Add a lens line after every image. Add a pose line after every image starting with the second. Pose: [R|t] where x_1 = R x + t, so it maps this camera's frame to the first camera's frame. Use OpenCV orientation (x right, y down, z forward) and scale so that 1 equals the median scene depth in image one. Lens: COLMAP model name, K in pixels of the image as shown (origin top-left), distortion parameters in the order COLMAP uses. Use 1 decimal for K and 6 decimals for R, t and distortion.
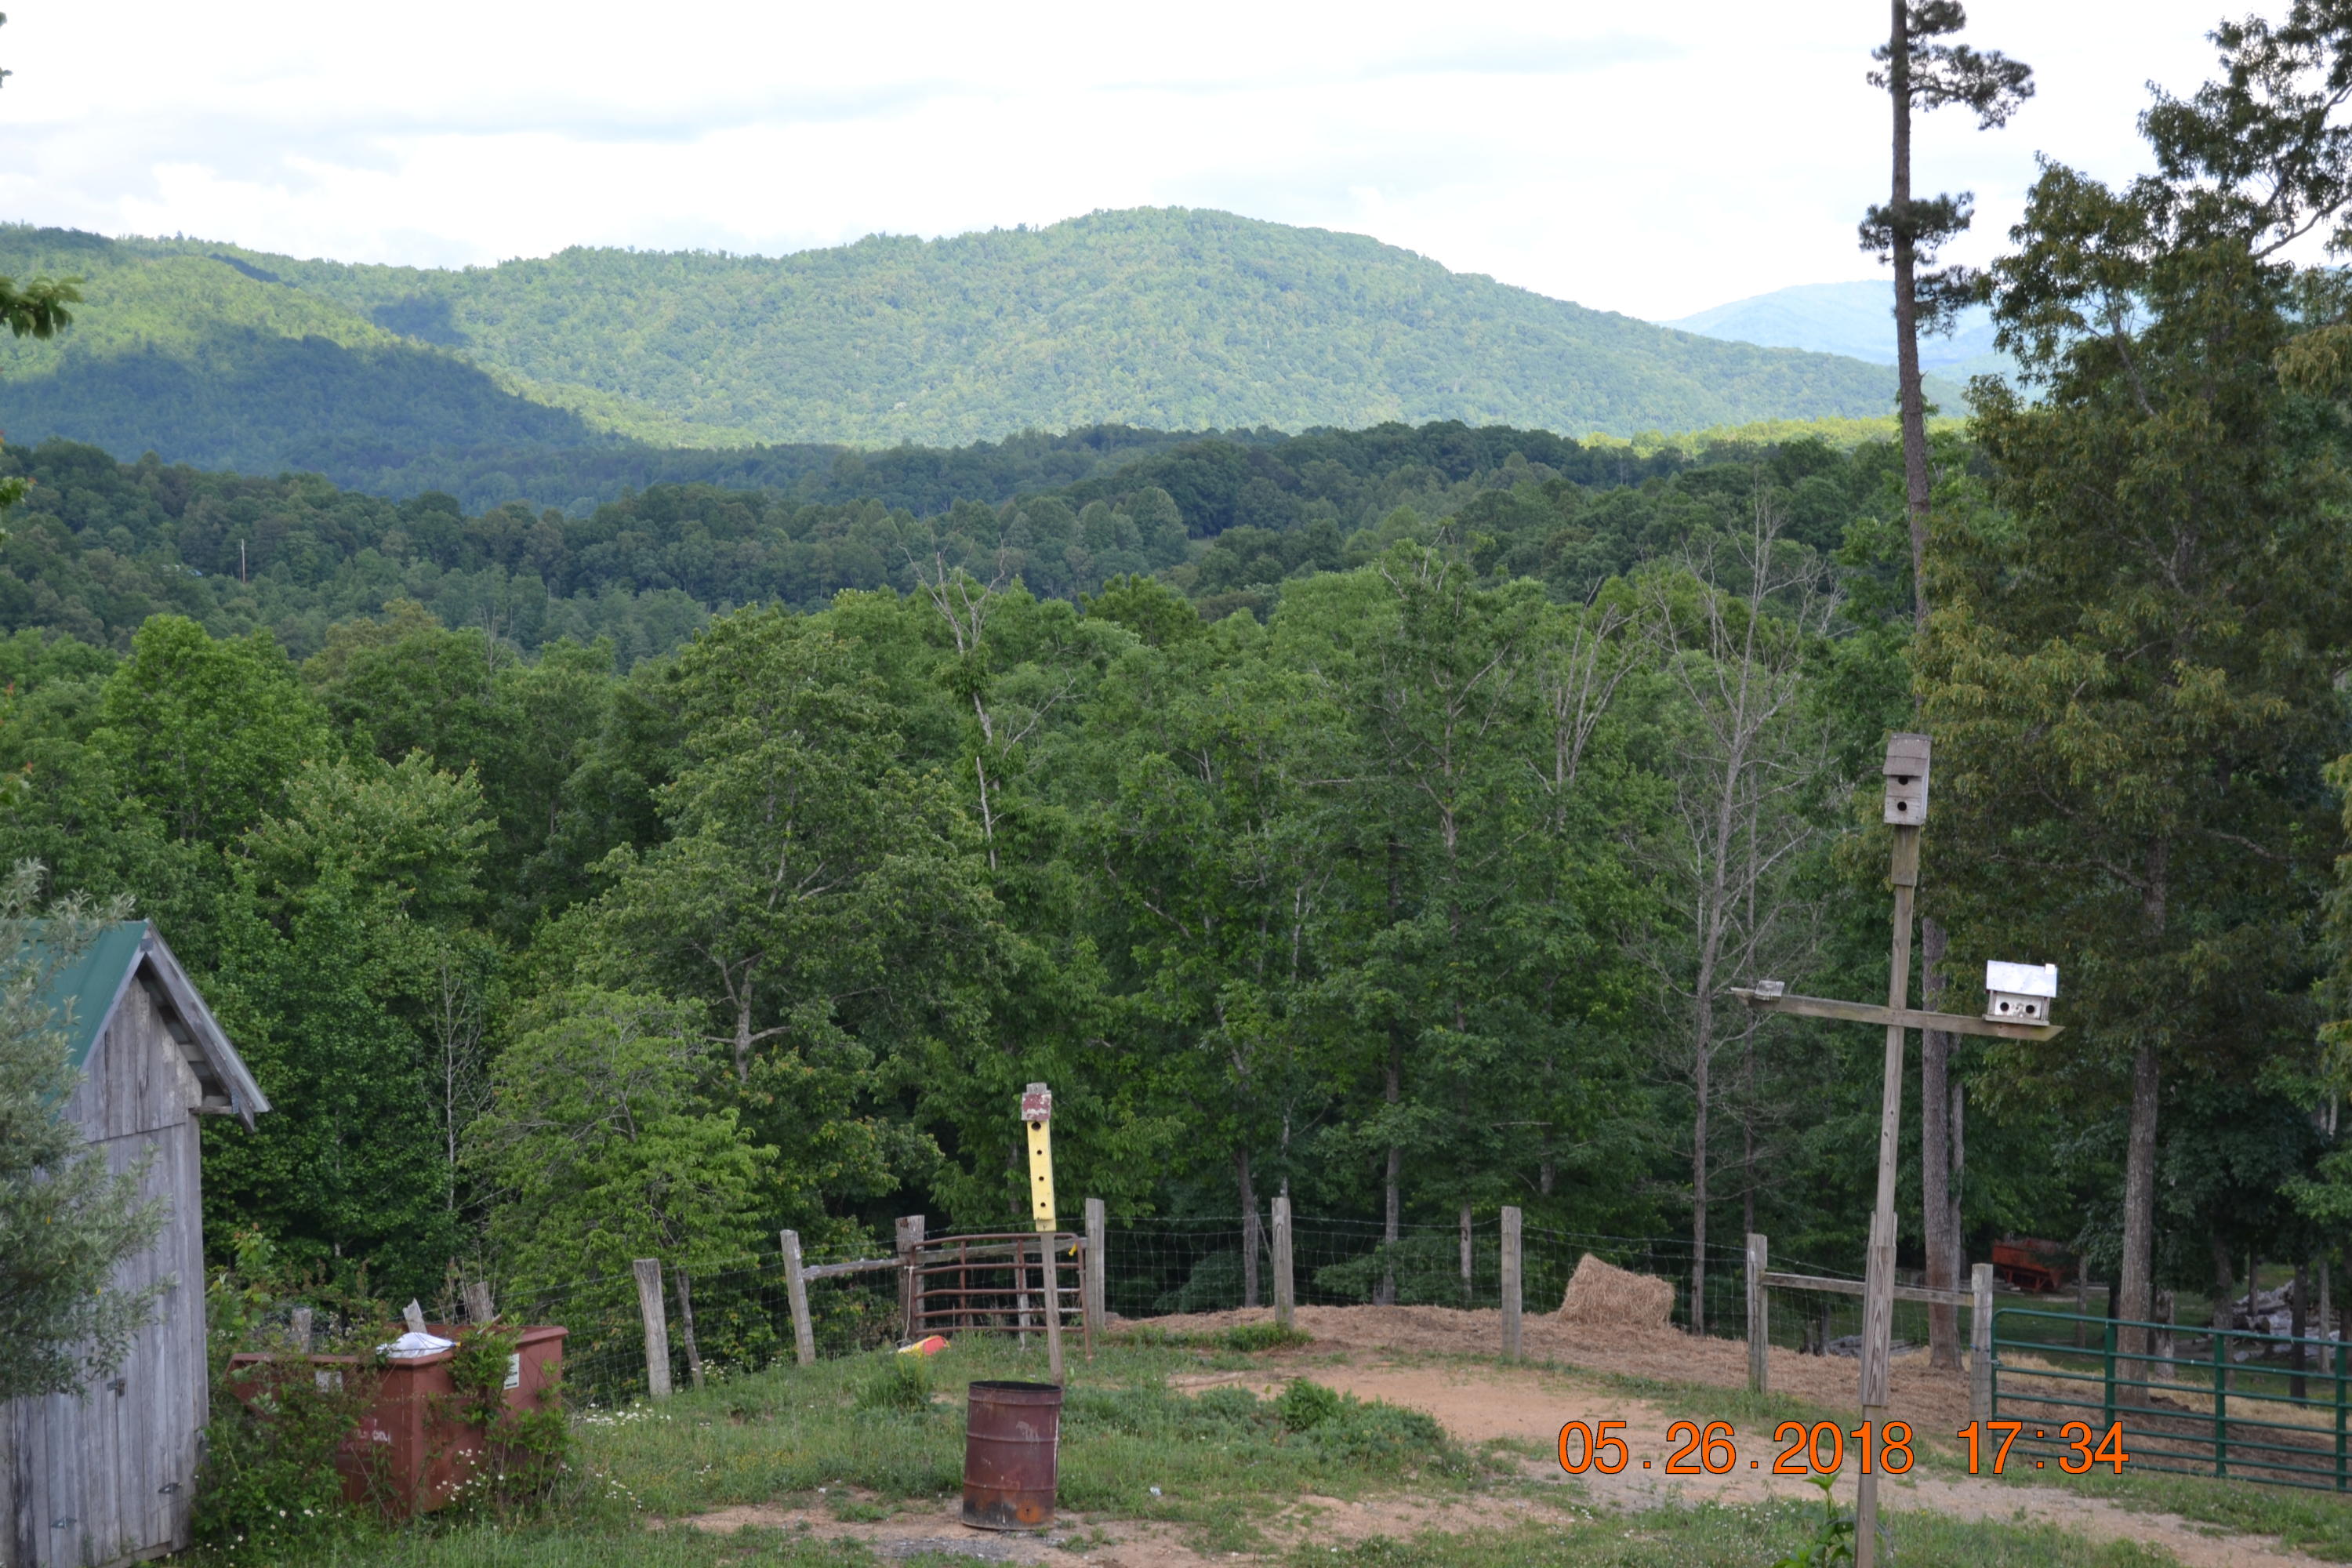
lens RADIAL K [[5338.1, 0, 1169.8], [0, 5338.1, 817.6], [0, 0, 1]] dist [-0.031345, 0.000000]
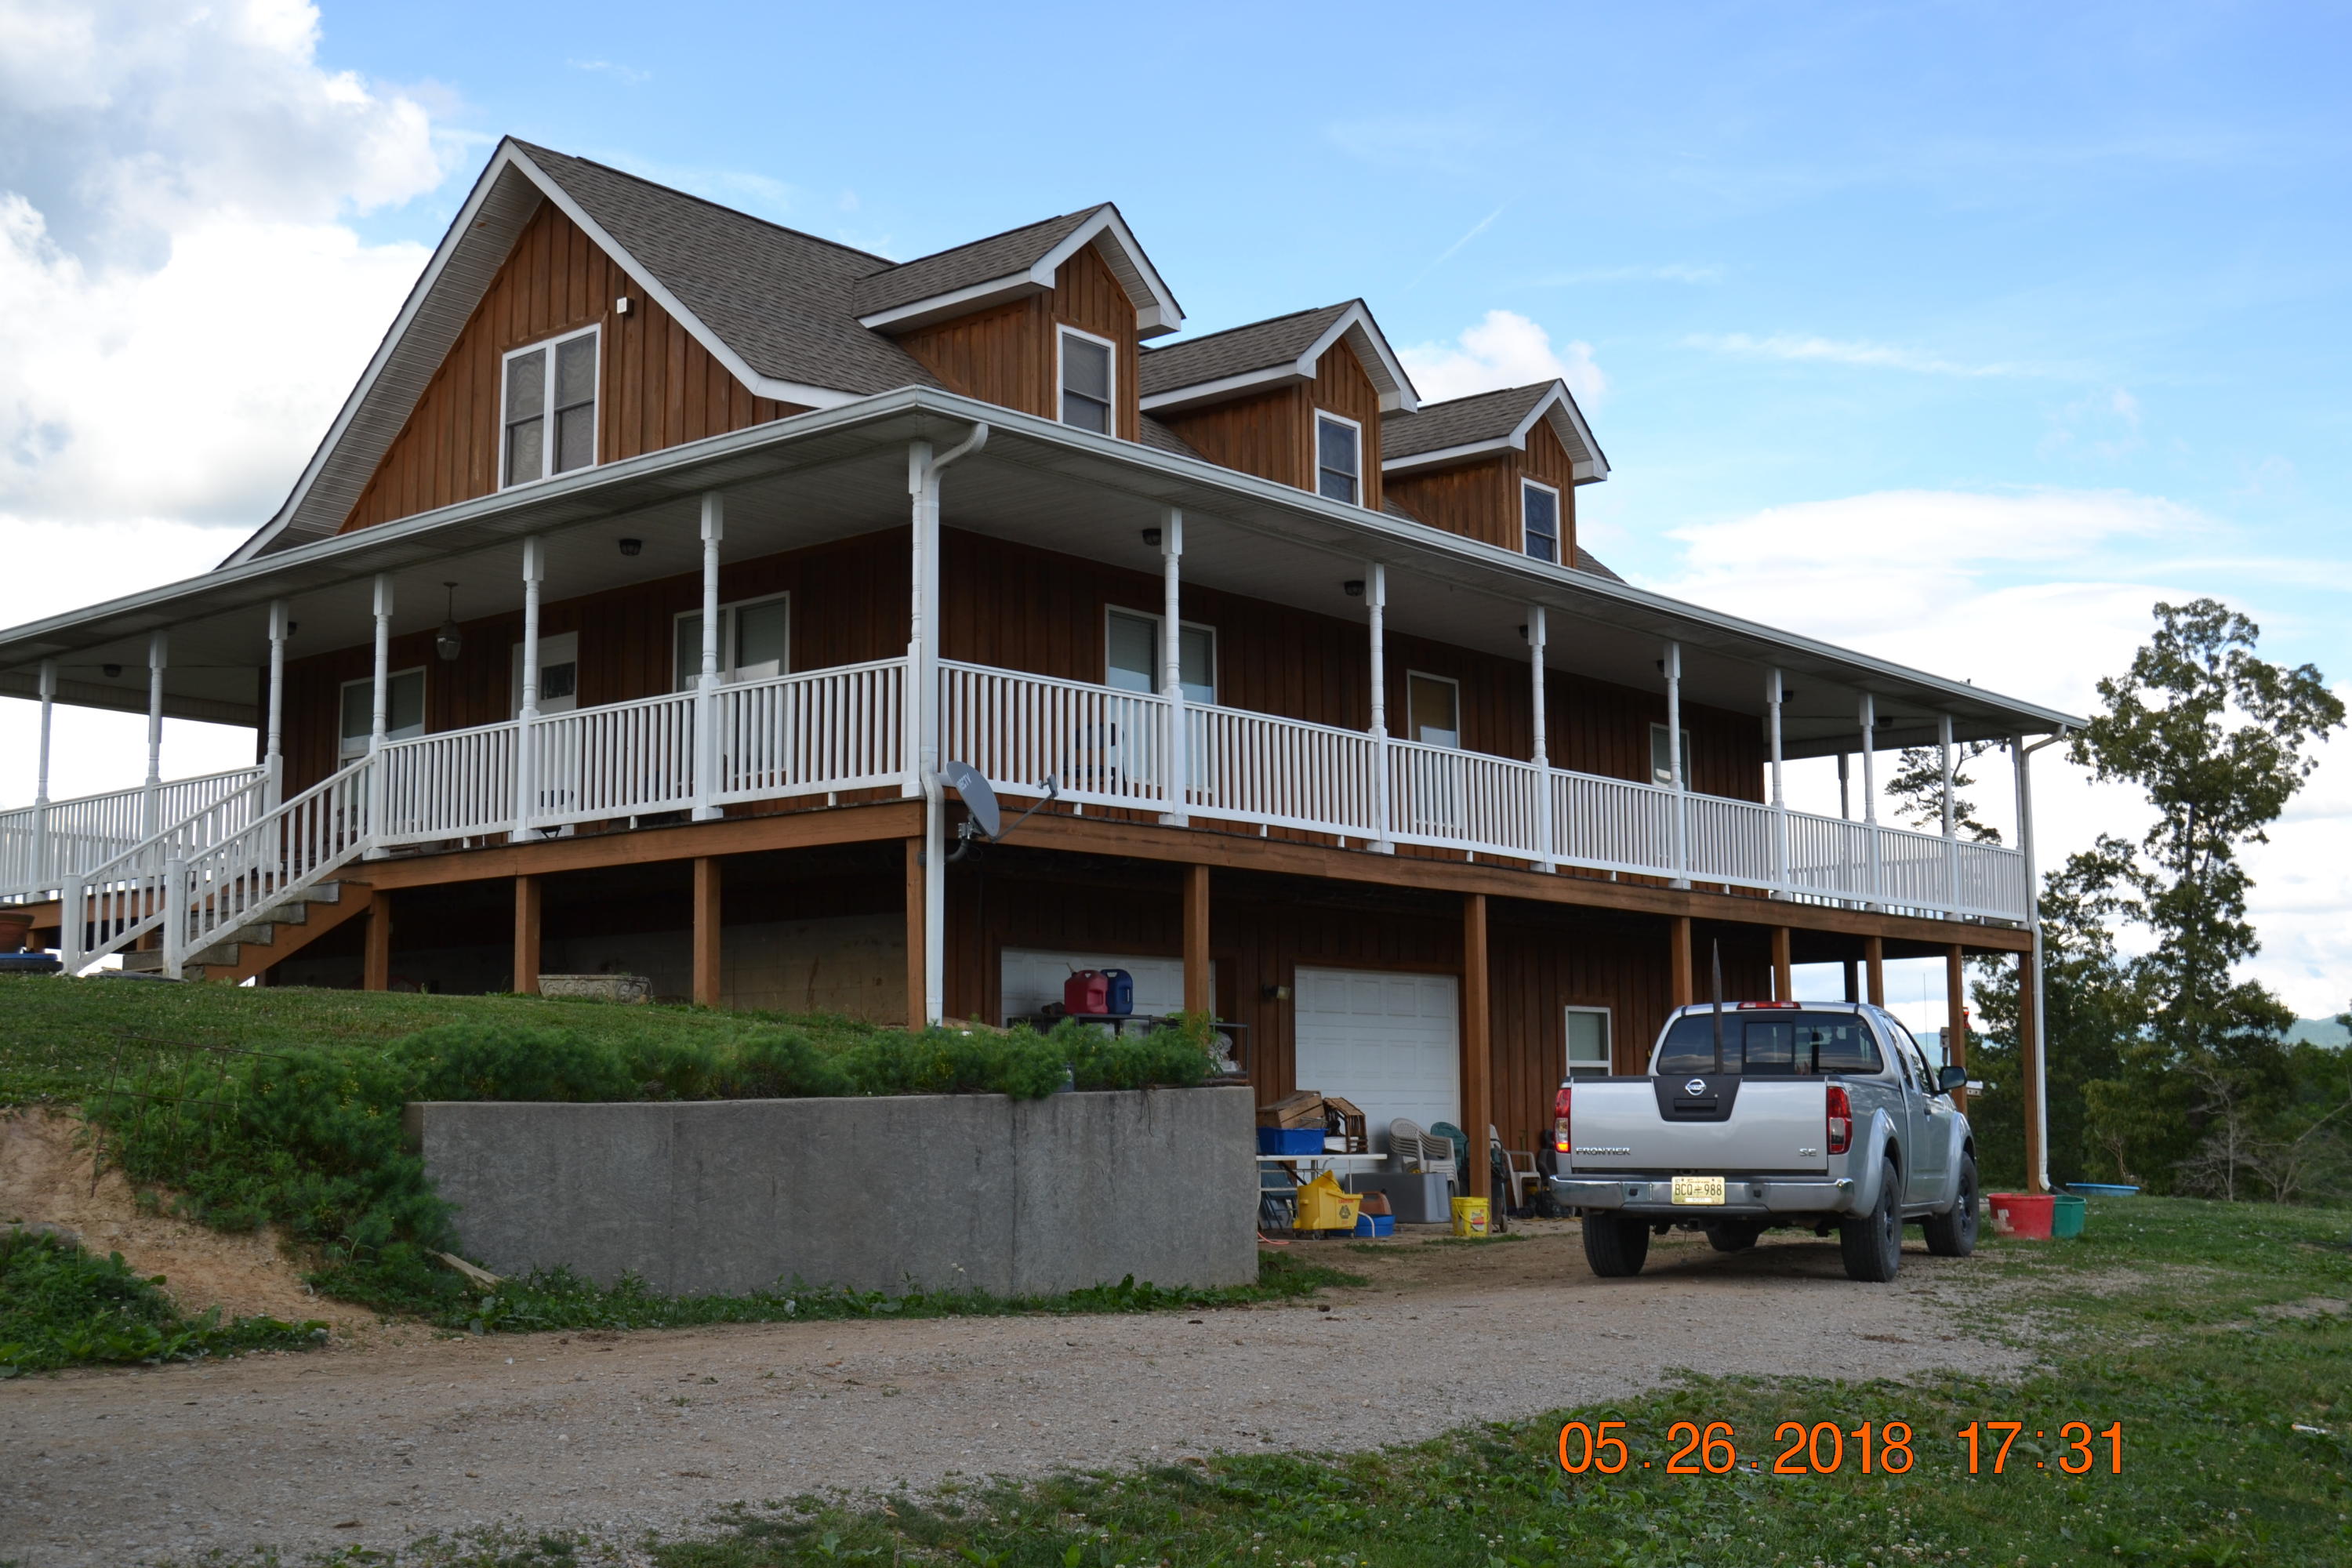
lens RADIAL K [[2681.3, 0, 1109.1], [0, 2681.3, 796.2], [0, 0, 1]] dist [-0.060457, 0.000000]
pose [[0.983332, -0.010453, -0.181521, -0.067941], [-0.023633, 0.982530, -0.184600, 0.113590], [0.180279, 0.185813, 0.965905, -0.655284]]
